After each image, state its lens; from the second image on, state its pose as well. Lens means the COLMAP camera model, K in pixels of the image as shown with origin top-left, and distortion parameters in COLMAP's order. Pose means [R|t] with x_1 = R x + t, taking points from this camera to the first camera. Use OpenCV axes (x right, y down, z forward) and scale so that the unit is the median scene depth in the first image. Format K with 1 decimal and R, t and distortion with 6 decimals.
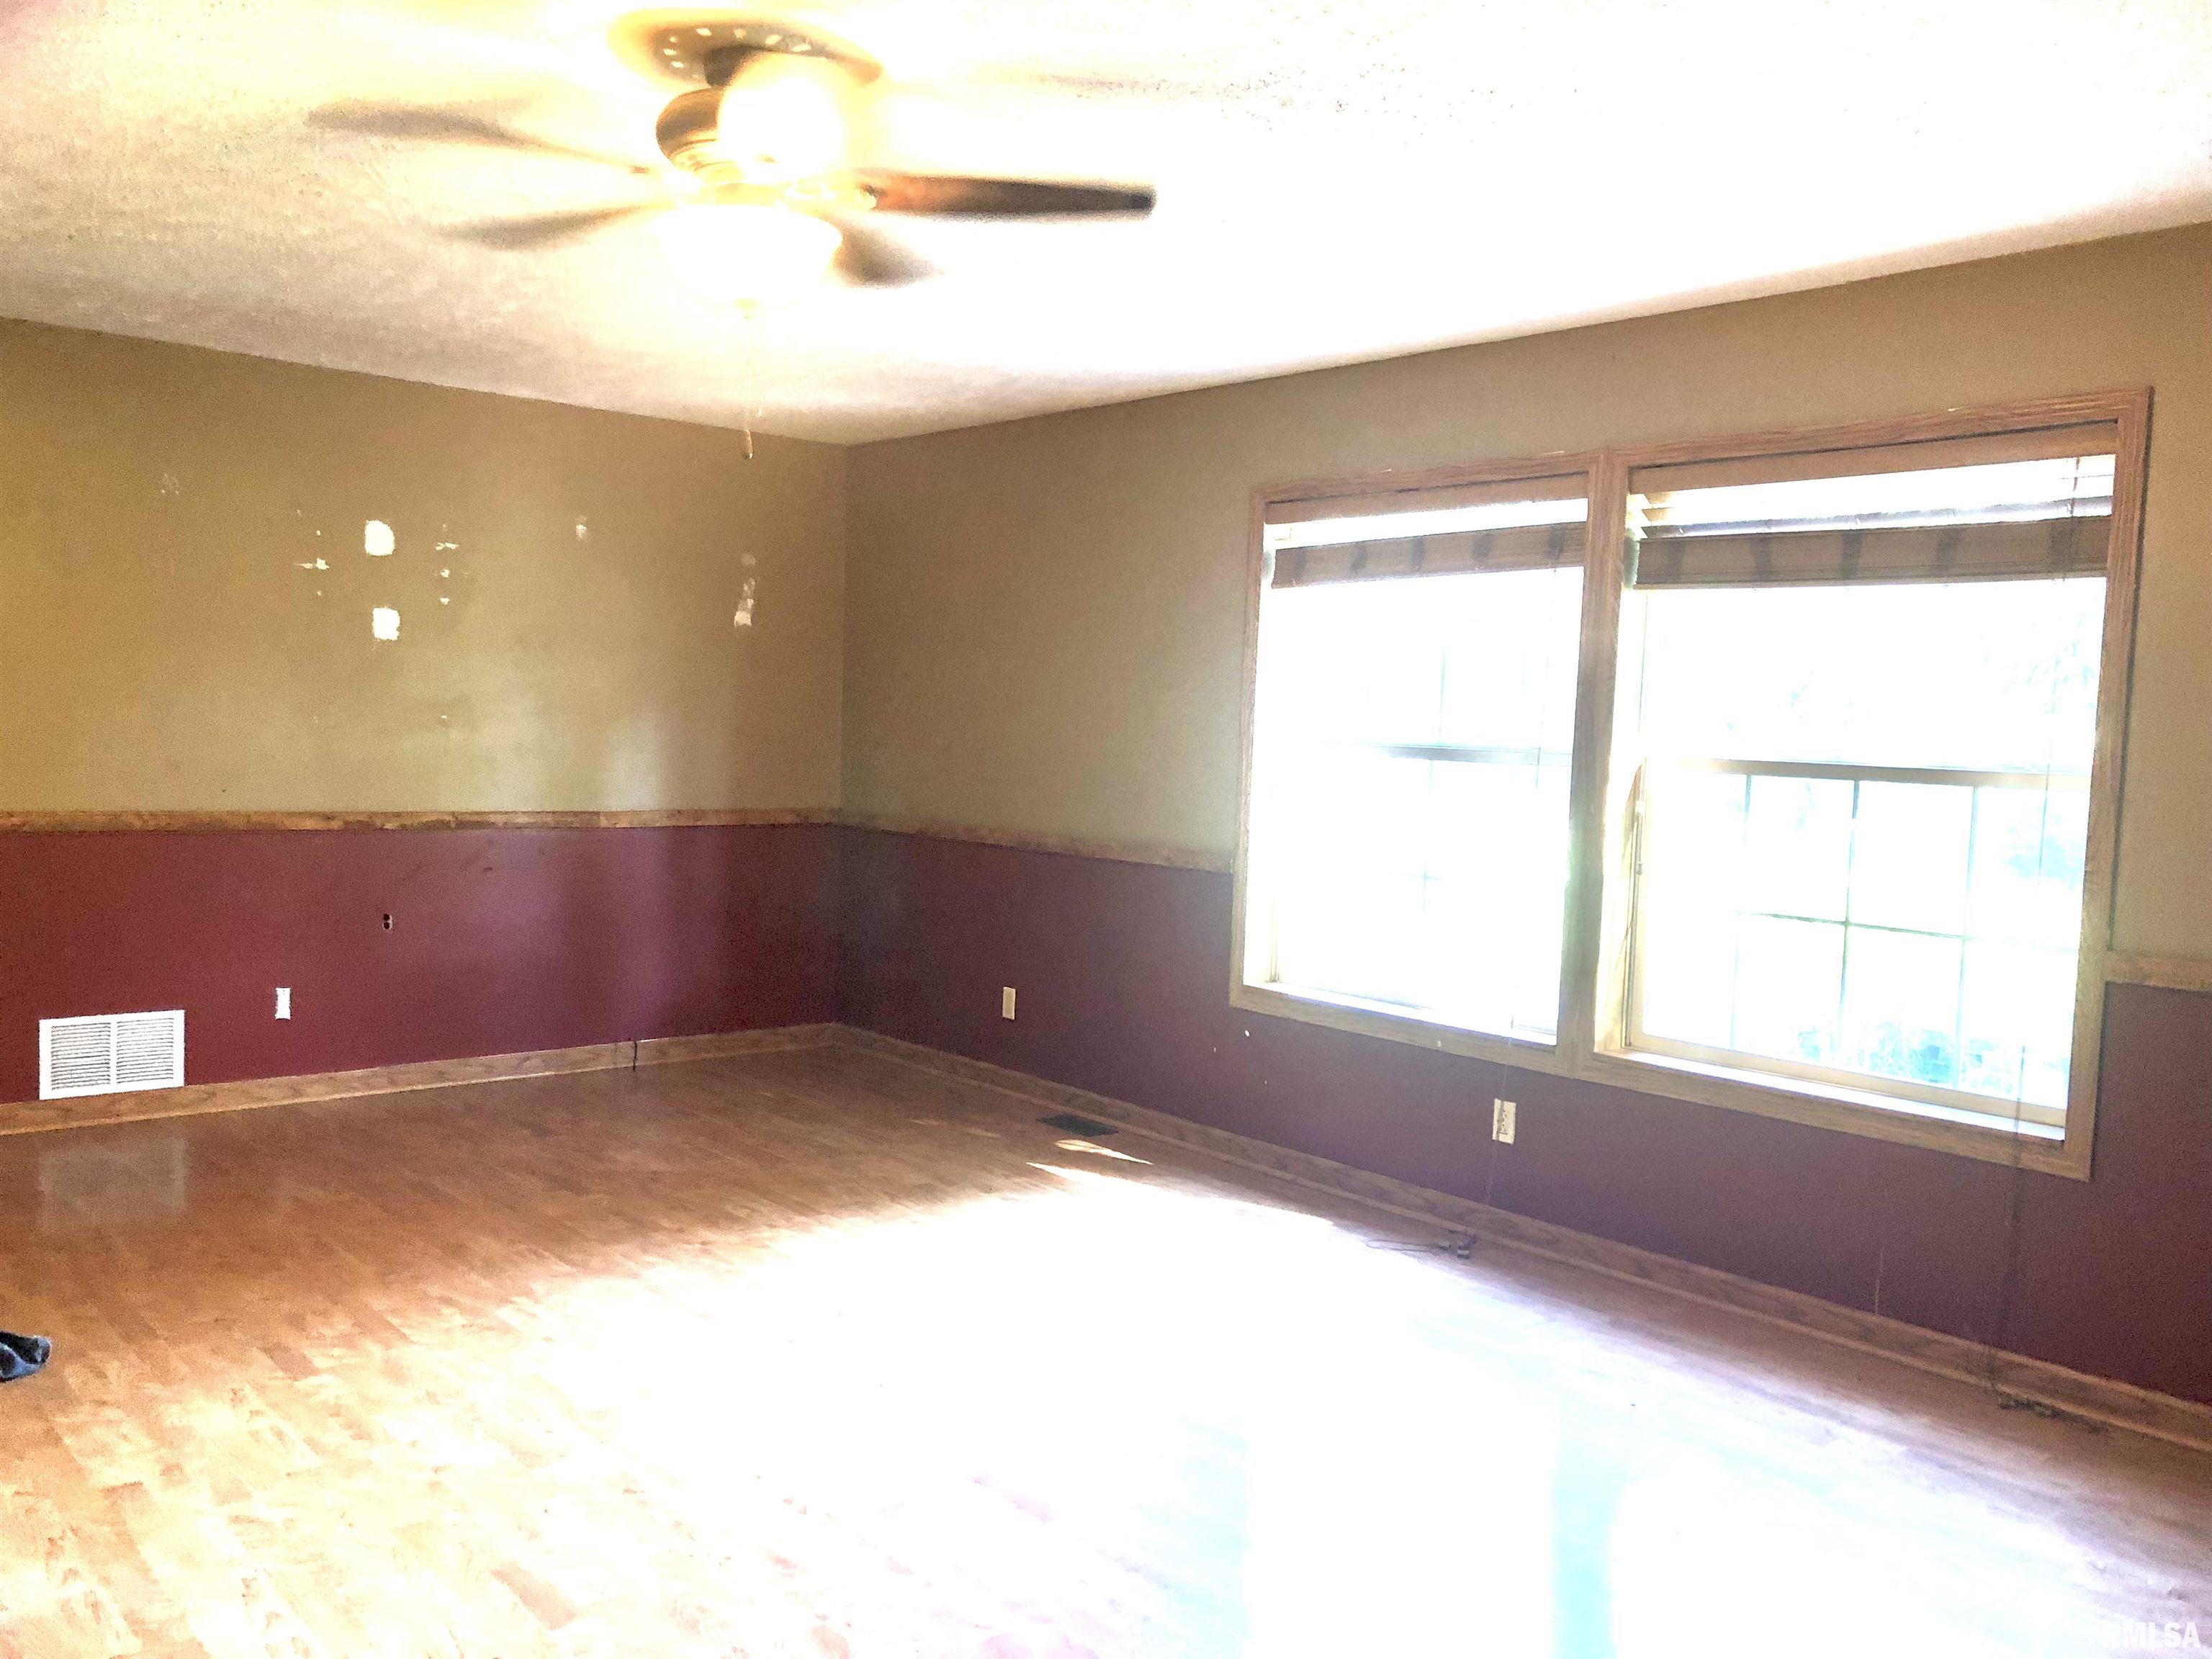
lens RADIAL K [[1813.4, 0, 1107.5], [0, 1813.4, 834.5], [0, 0, 1]] dist [0.049646, -0.067516]
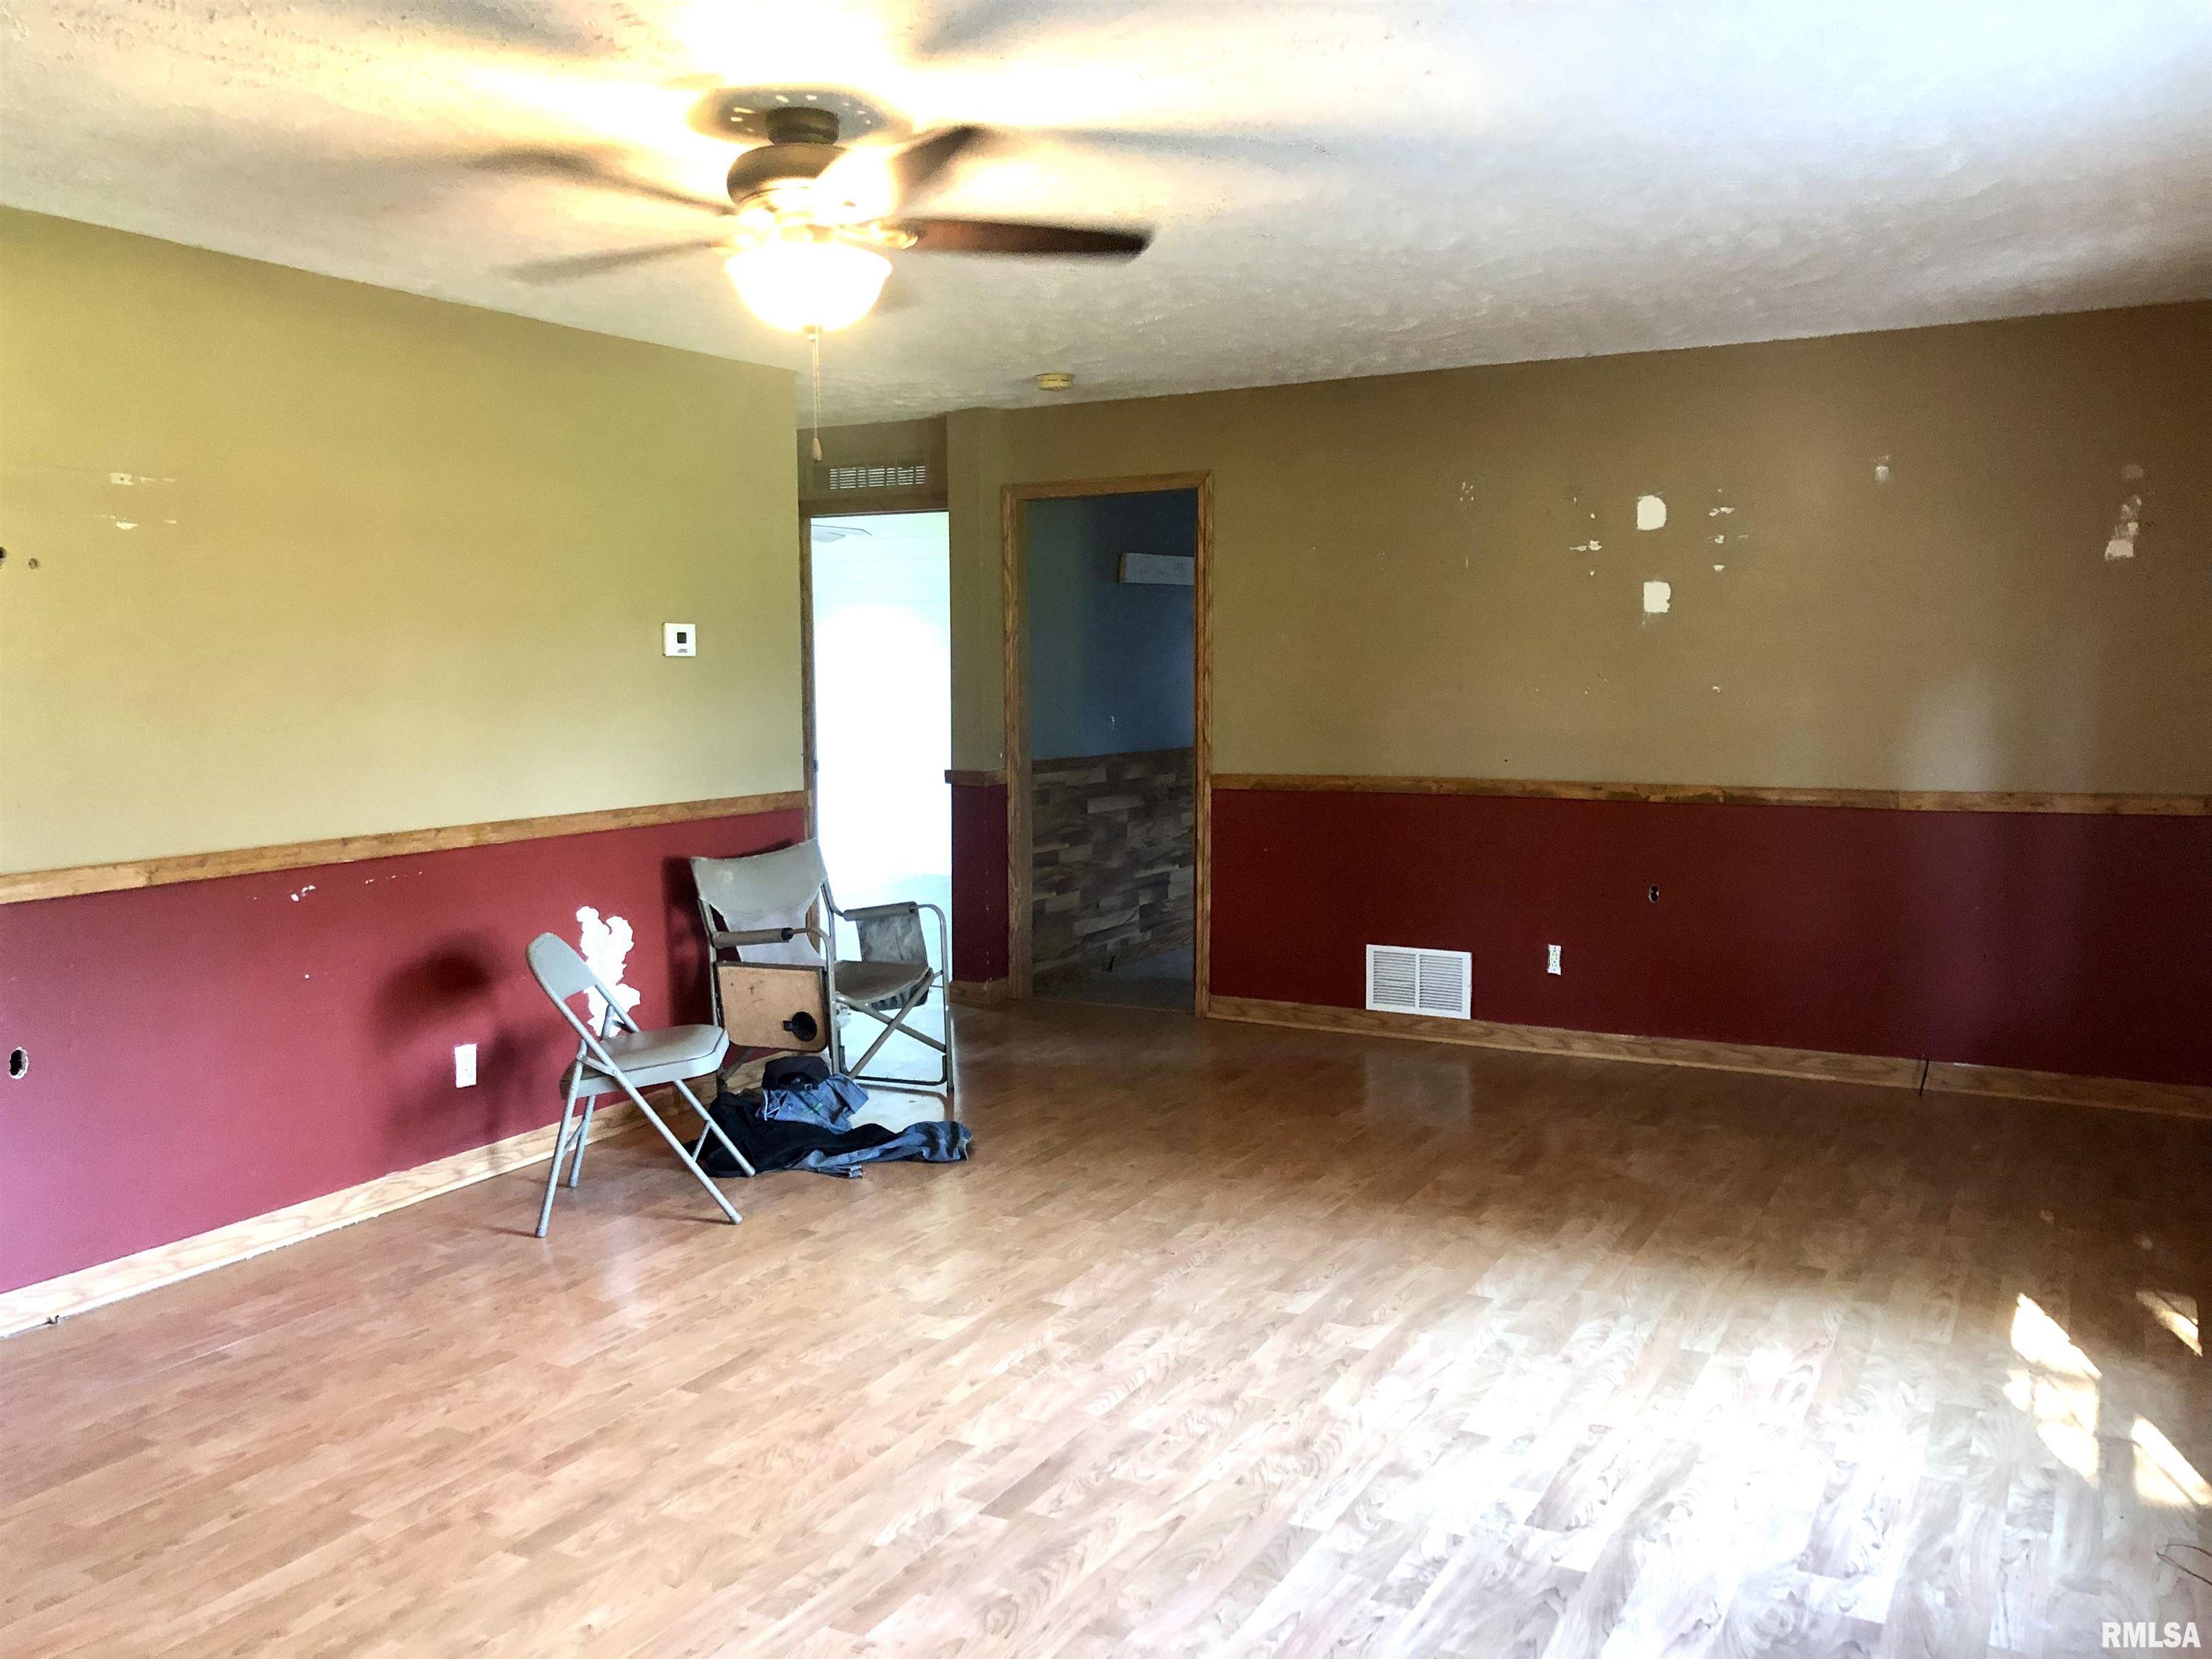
lens RADIAL K [[1813.4, 0, 1072.0], [0, 1813.4, 821.9], [0, 0, 1]] dist [0.049646, -0.067516]
pose [[0.332747, 0.042006, -0.942080, 0.500792], [-0.038601, 0.998777, 0.030900, -0.011563], [0.942226, 0.026083, 0.333961, 0.405472]]
